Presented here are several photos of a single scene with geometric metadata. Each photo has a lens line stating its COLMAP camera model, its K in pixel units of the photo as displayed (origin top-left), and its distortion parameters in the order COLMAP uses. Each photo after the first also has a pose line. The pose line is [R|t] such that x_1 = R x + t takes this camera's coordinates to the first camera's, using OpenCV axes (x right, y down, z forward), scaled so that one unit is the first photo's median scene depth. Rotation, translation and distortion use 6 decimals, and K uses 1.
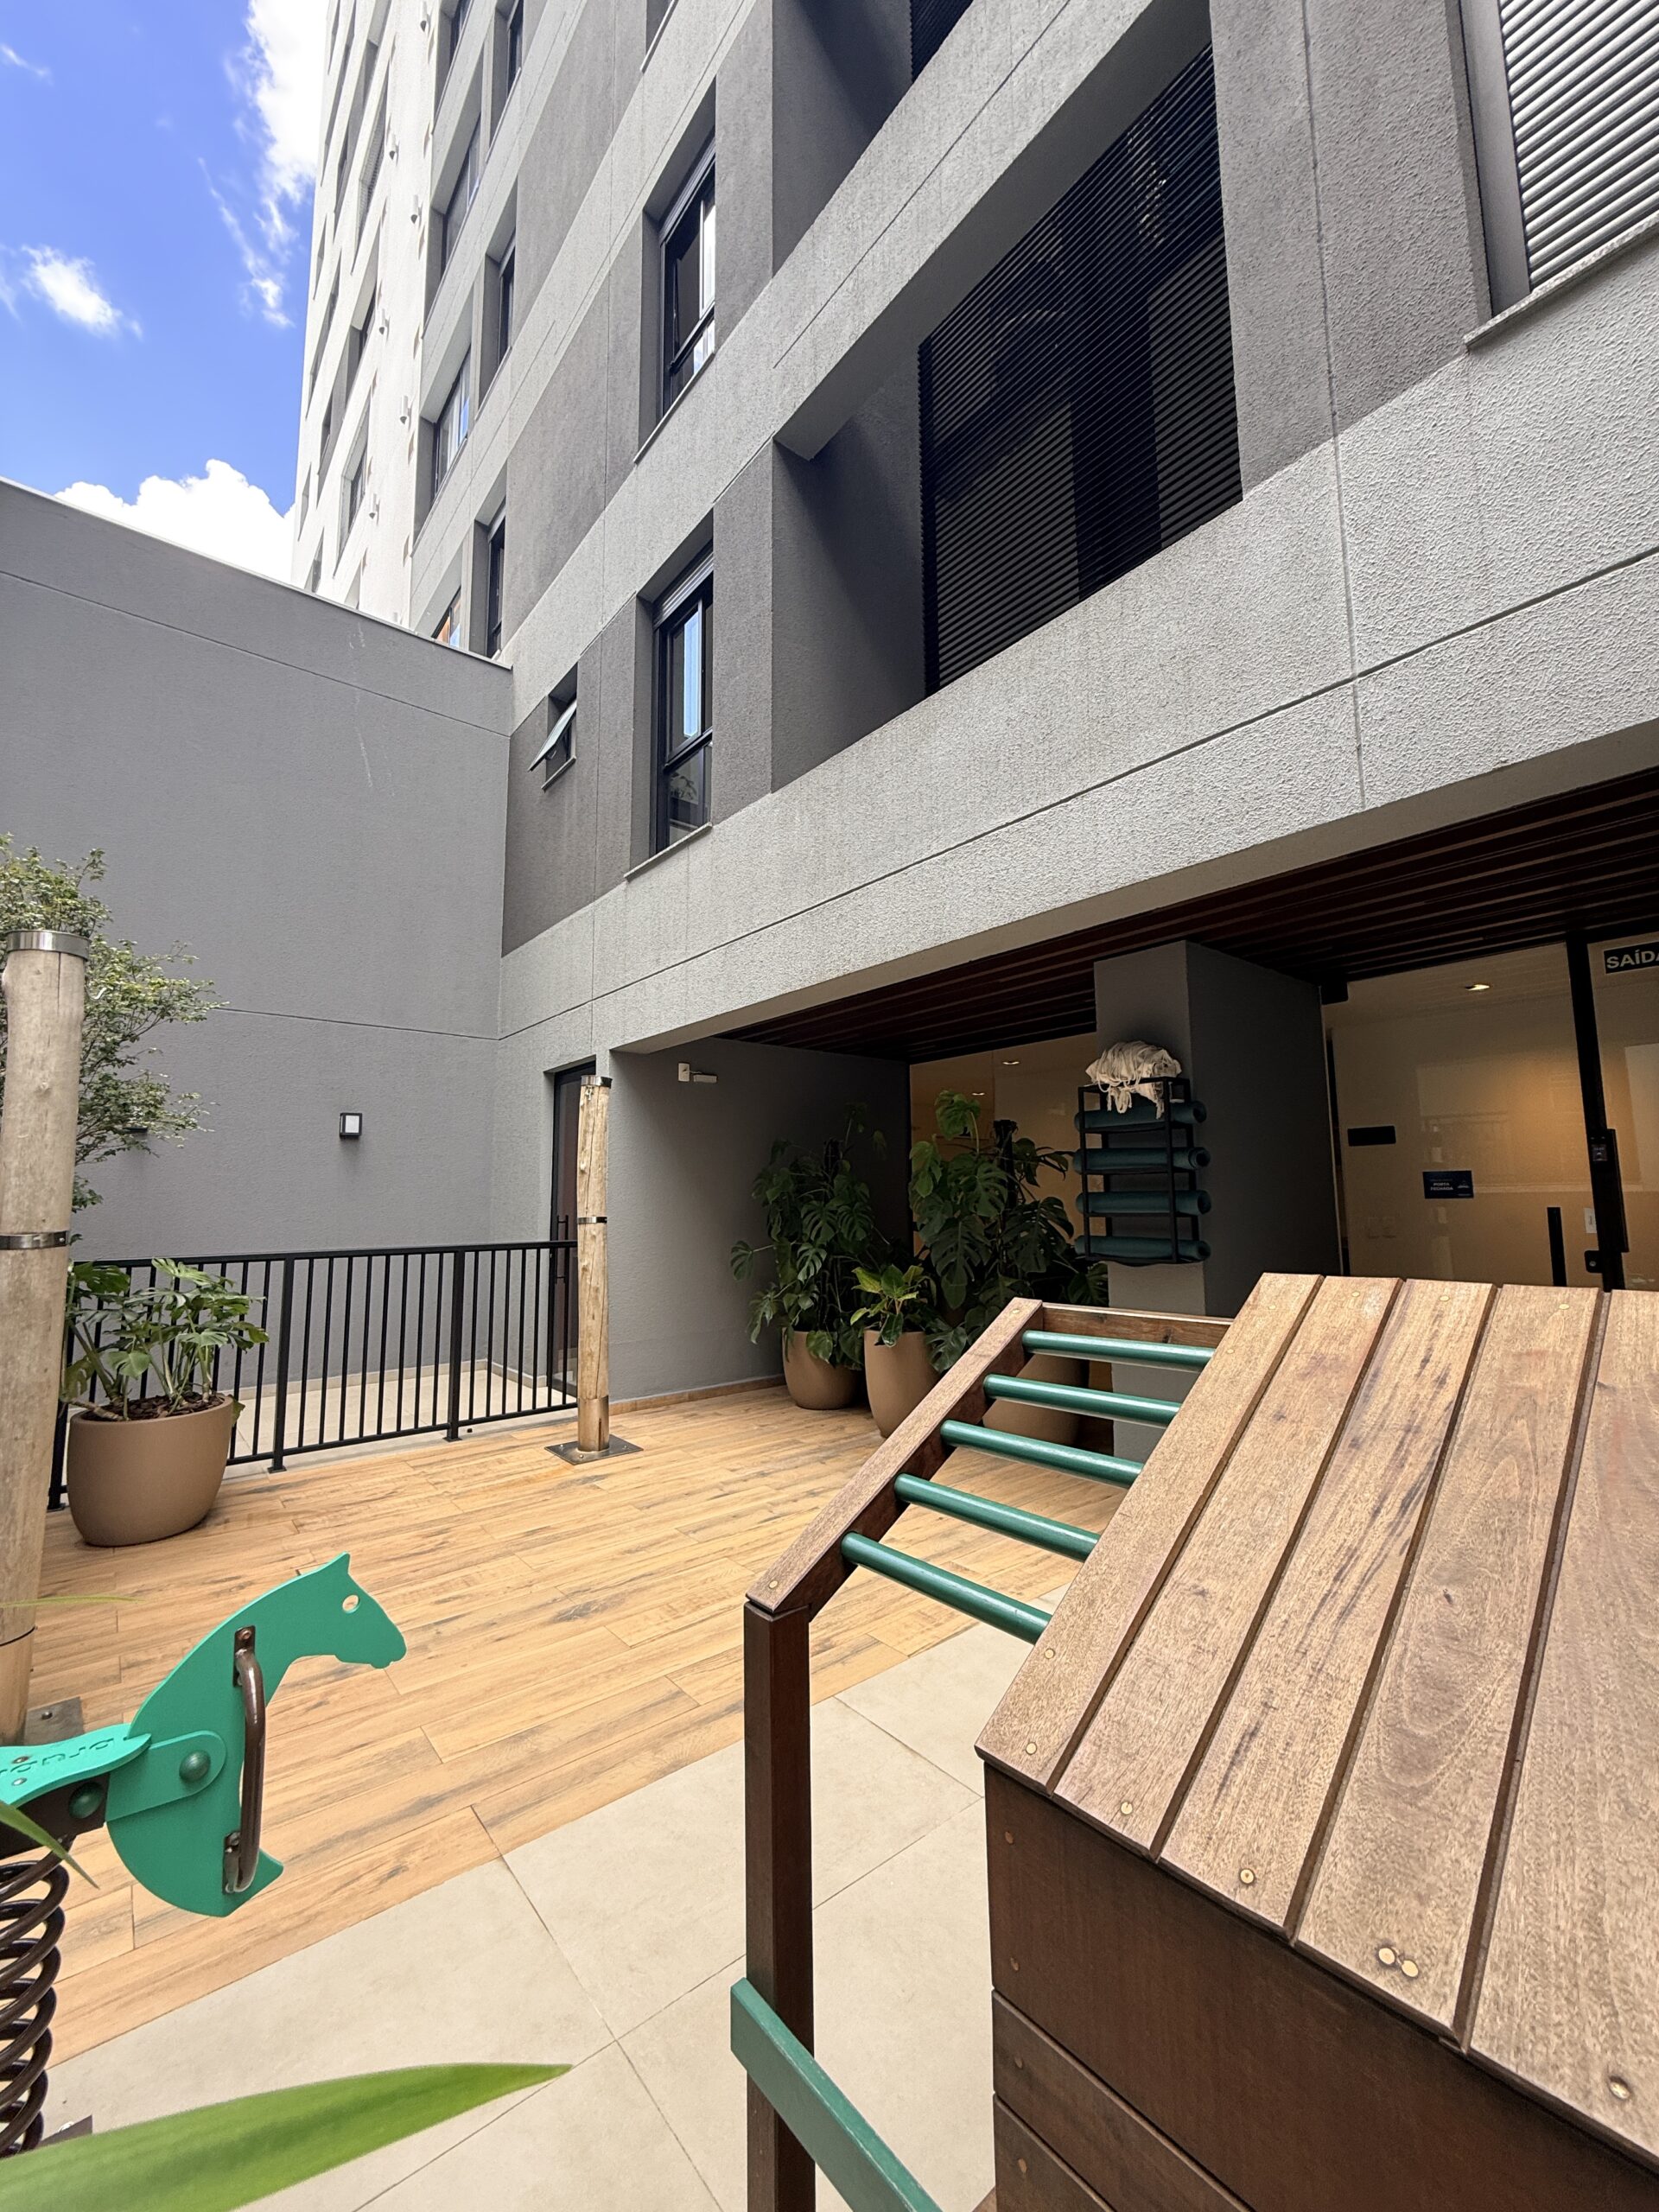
lens RADIAL K [[876.7, 0, 825.0], [0, 876.7, 1104.5], [0, 0, 1]] dist [0.000361, -0.000292]
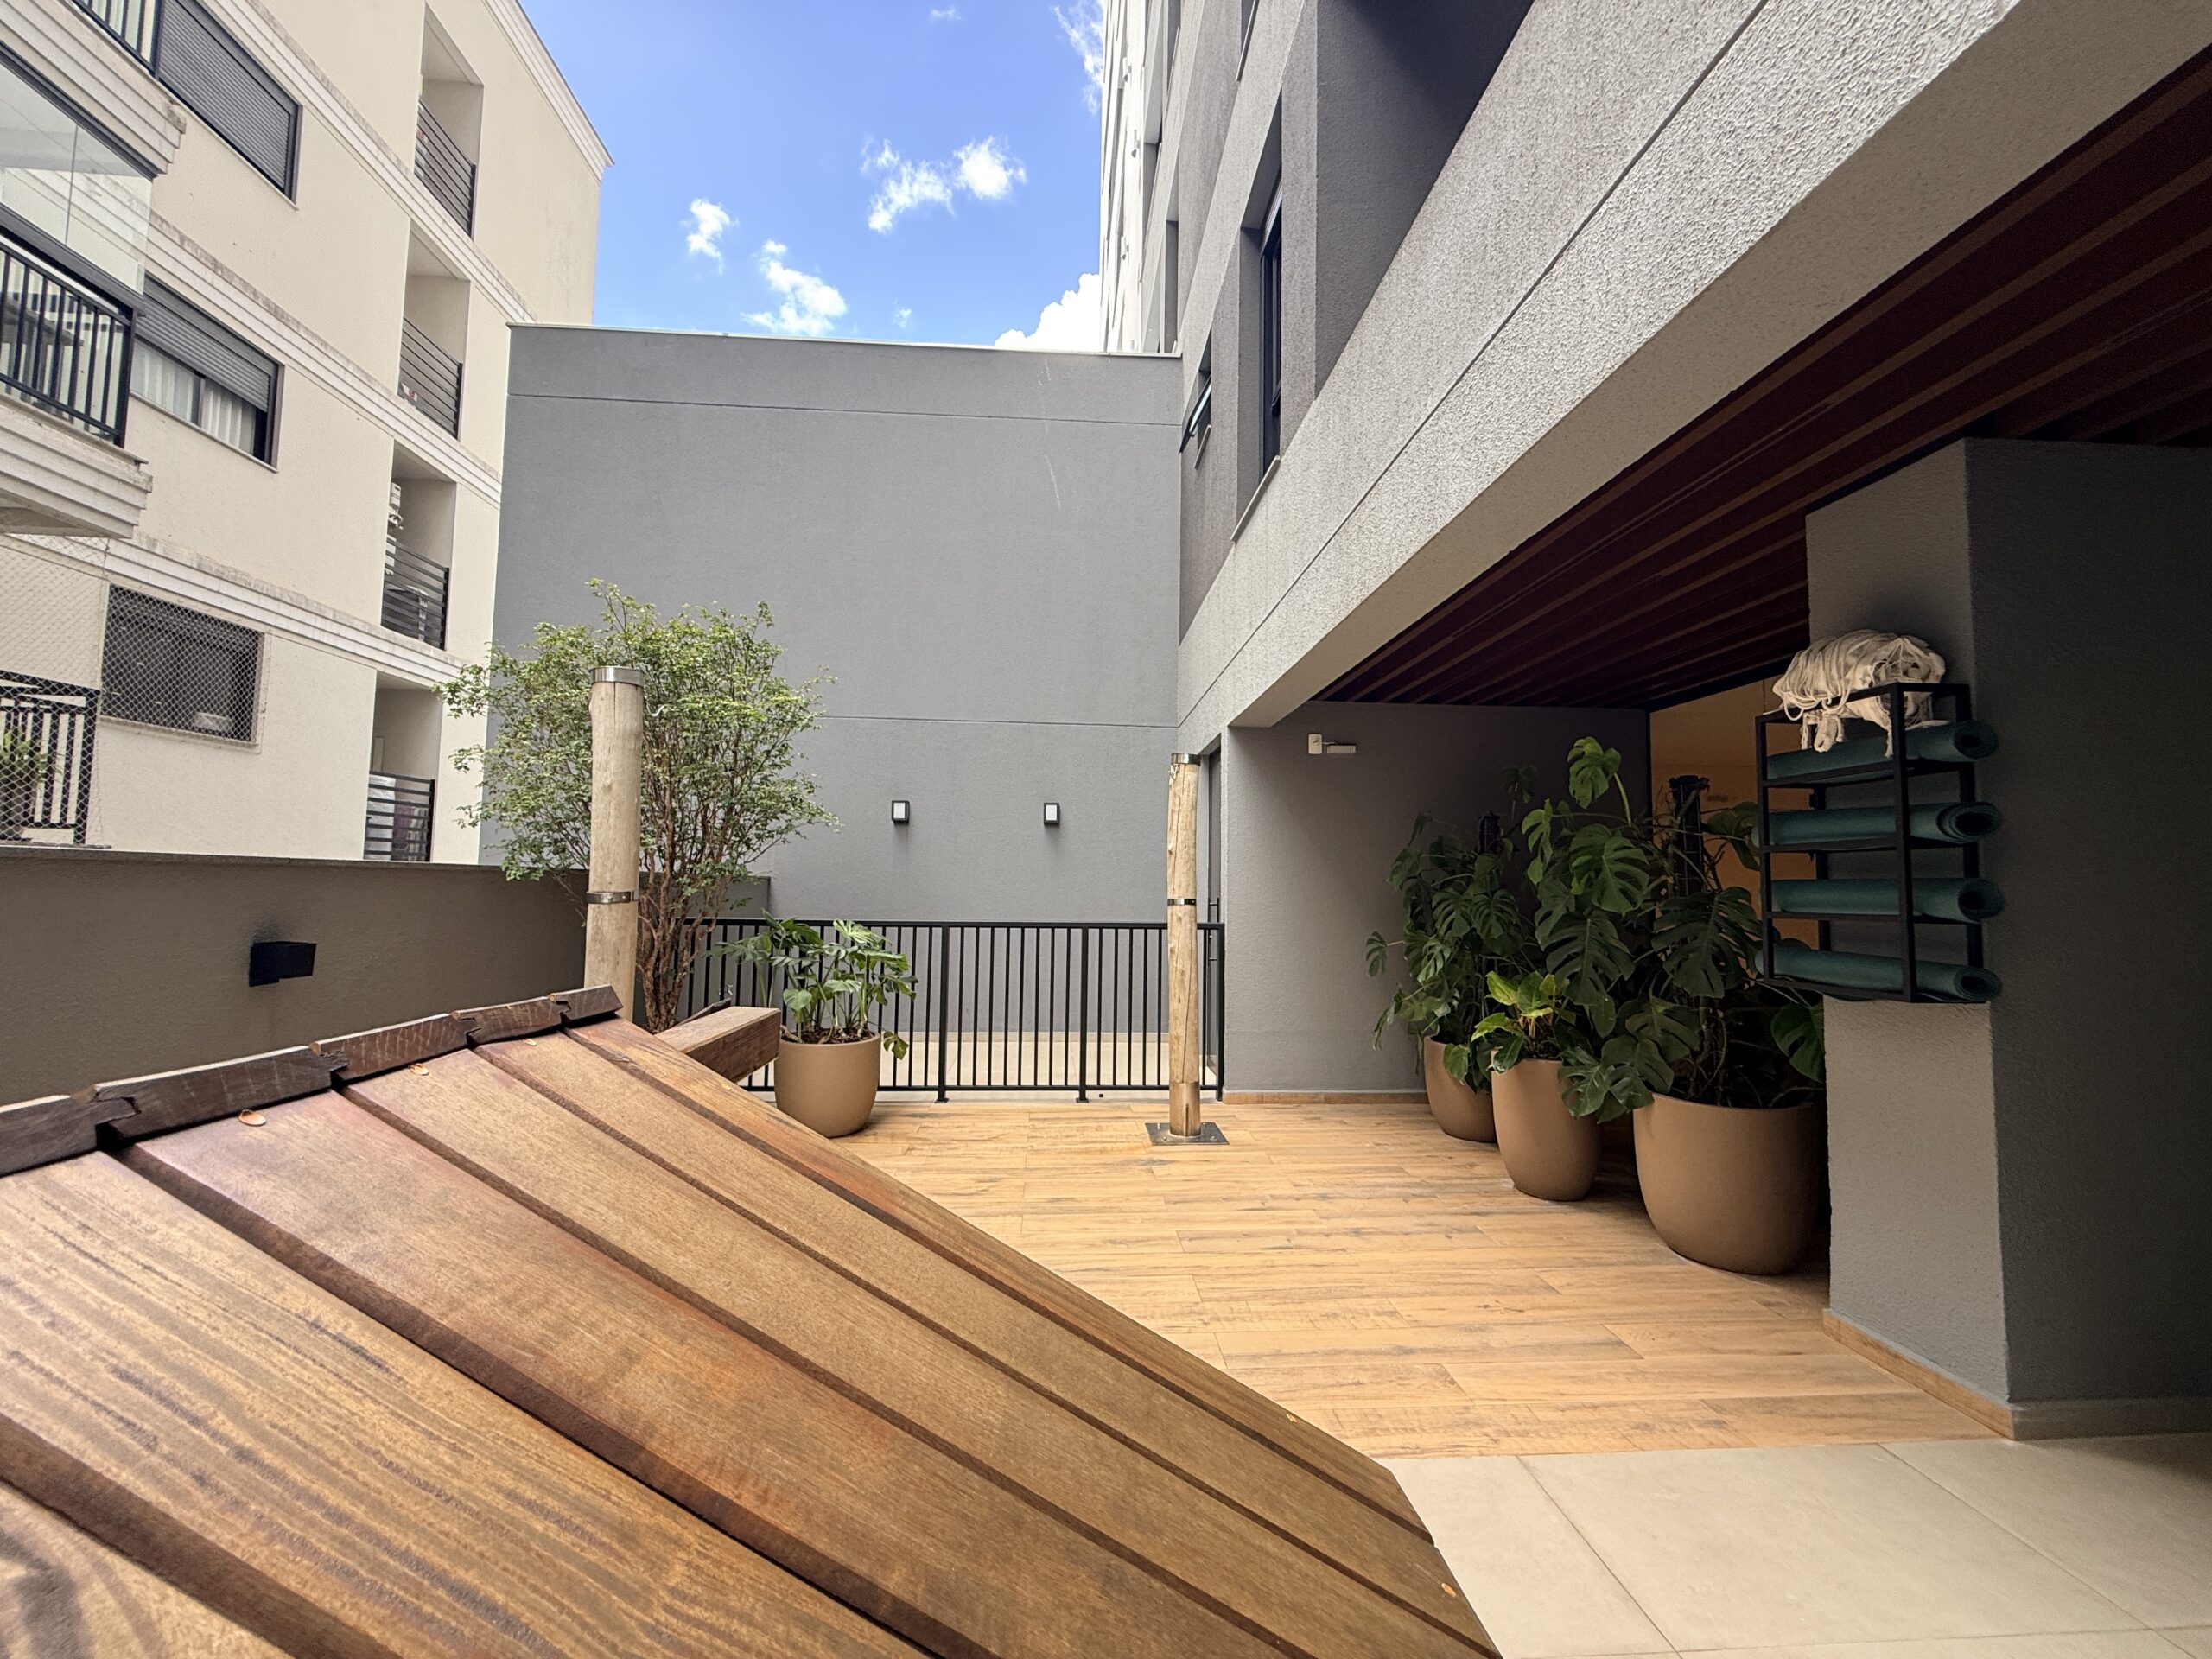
lens RADIAL K [[876.7, 0, 1102.3], [0, 876.7, 835.6], [0, 0, 1]] dist [0.000361, -0.000292]
pose [[0.810076, -0.014385, -0.586148, 0.267745], [0.042920, 0.998472, 0.034813, 0.023618], [0.584752, -0.053358, 0.809456, 0.186919]]
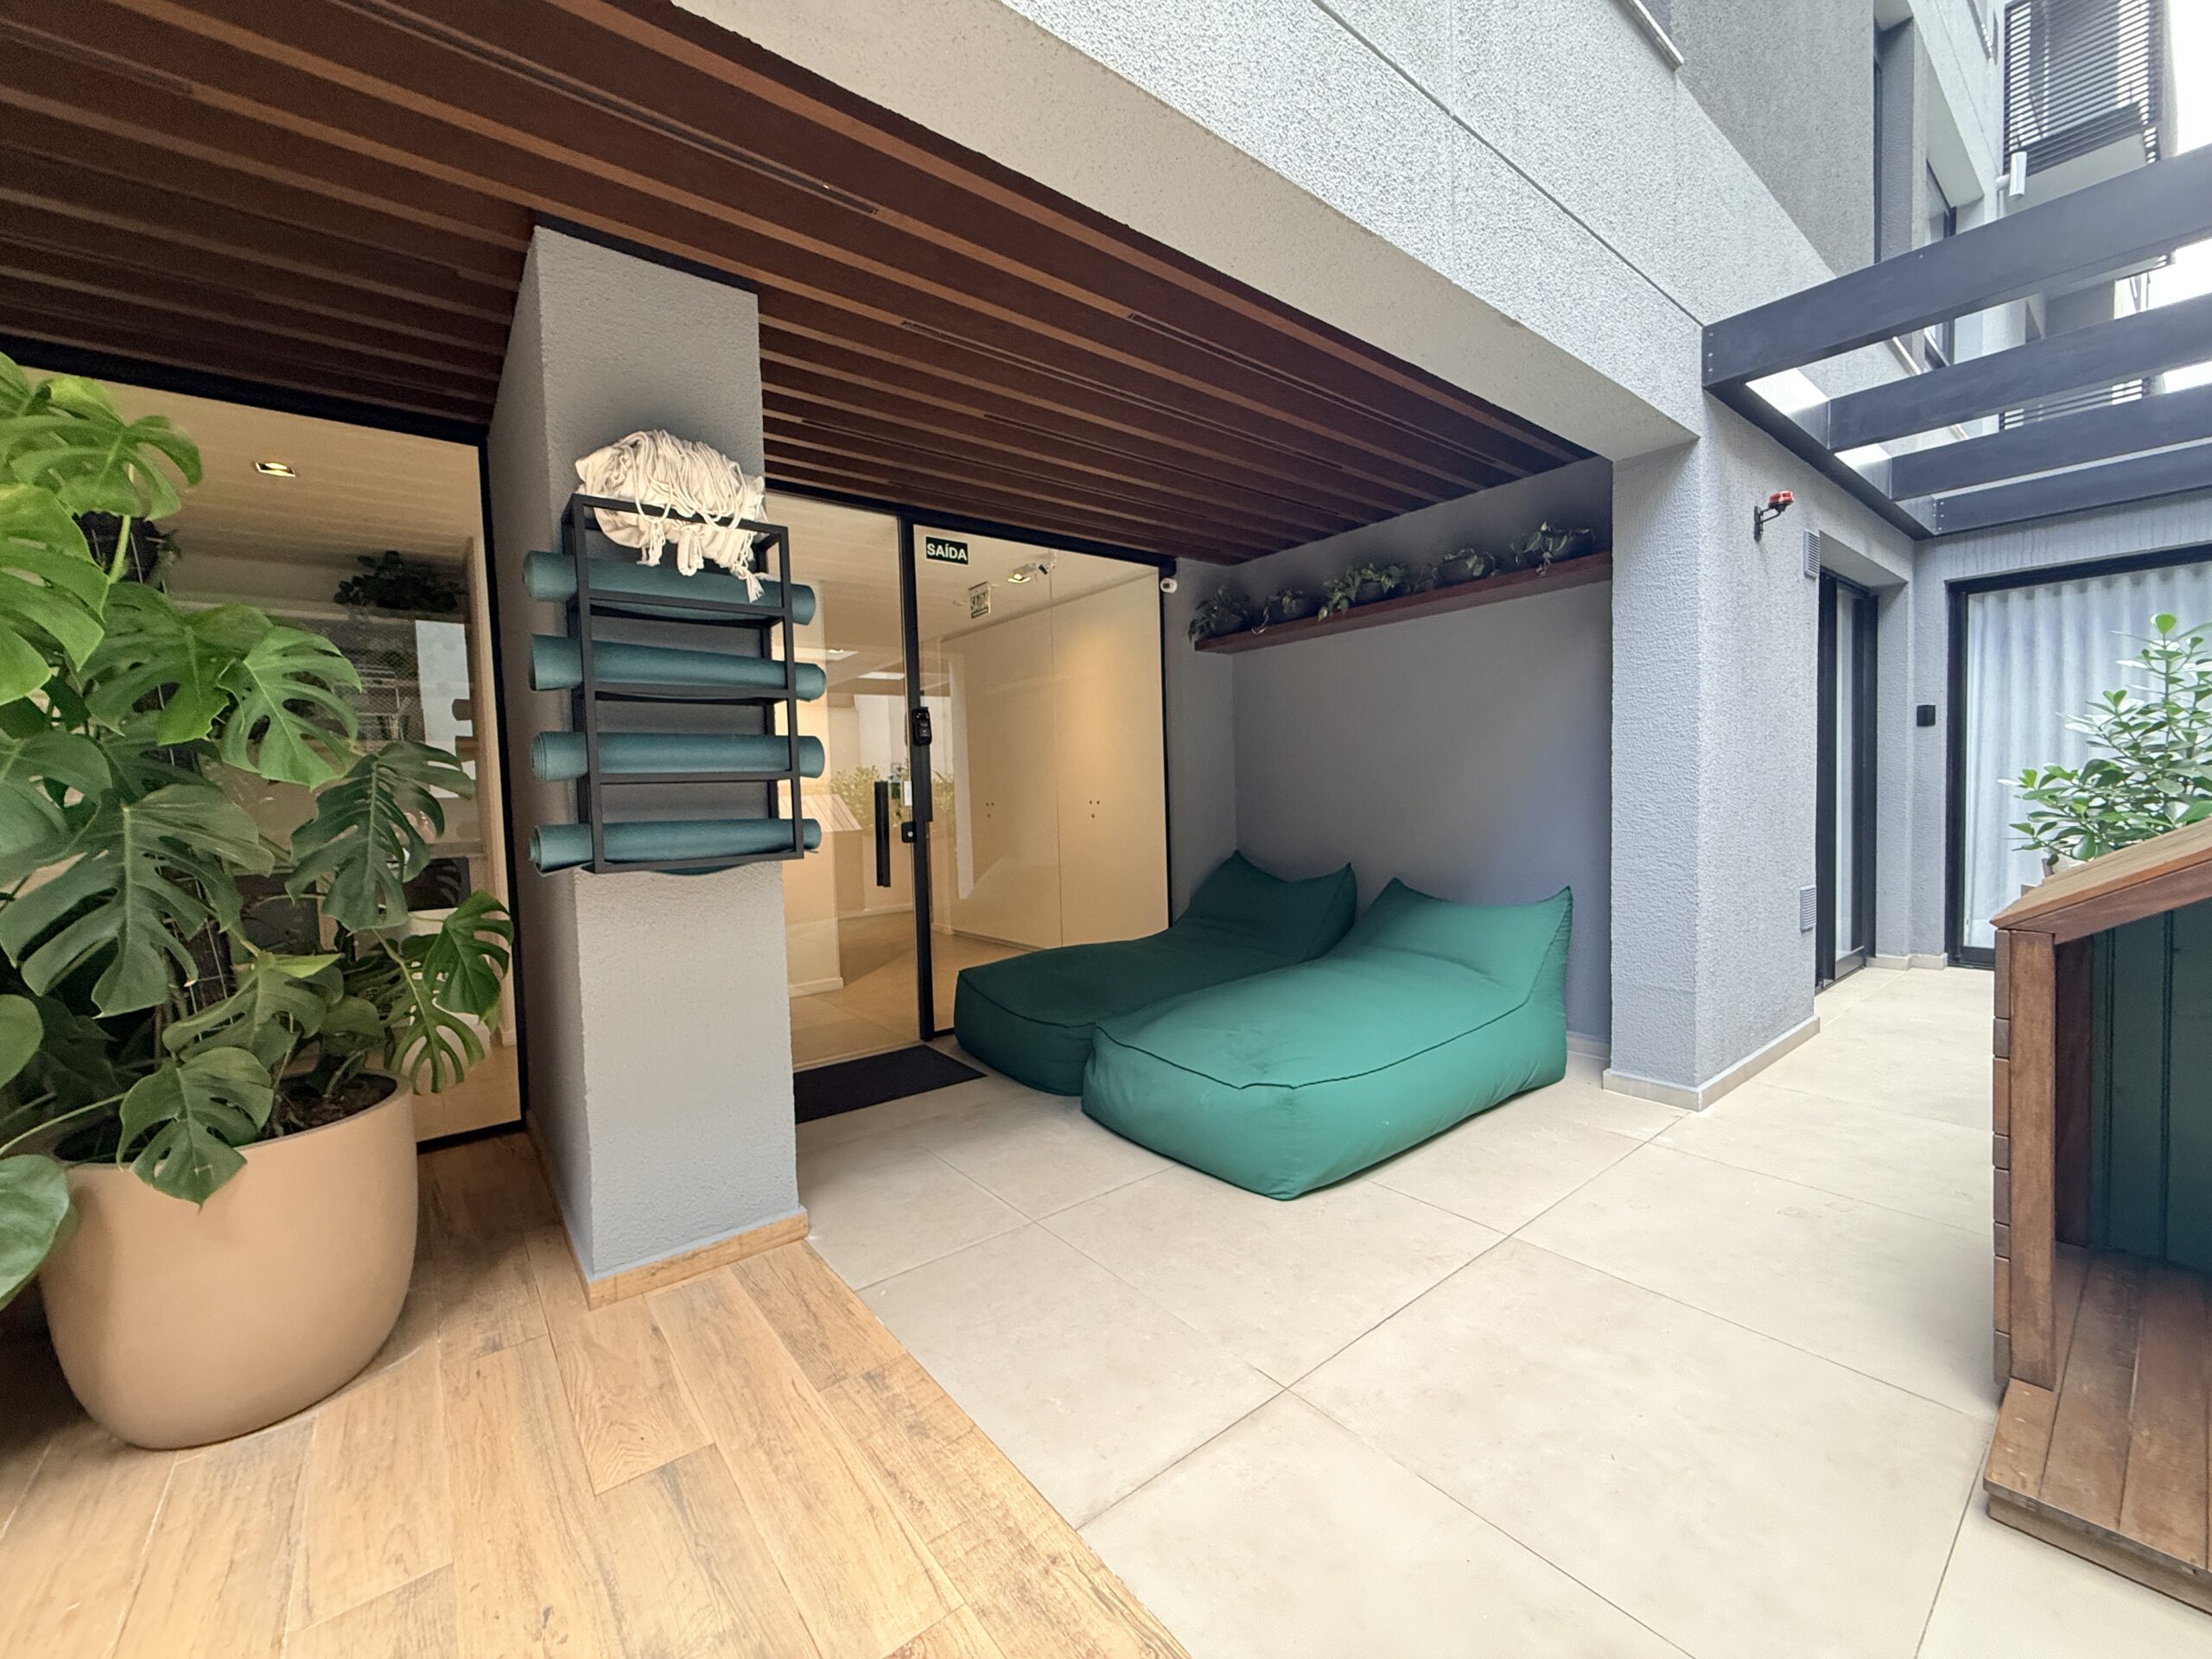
lens RADIAL K [[876.7, 0, 1105.9], [0, 876.7, 828.5], [0, 0, 1]] dist [0.000361, -0.000292]
pose [[0.022759, -0.034087, 0.999160, -0.154078], [-0.077819, 0.996326, 0.035763, 0.110505], [-0.996708, -0.078568, 0.020022, 0.688510]]
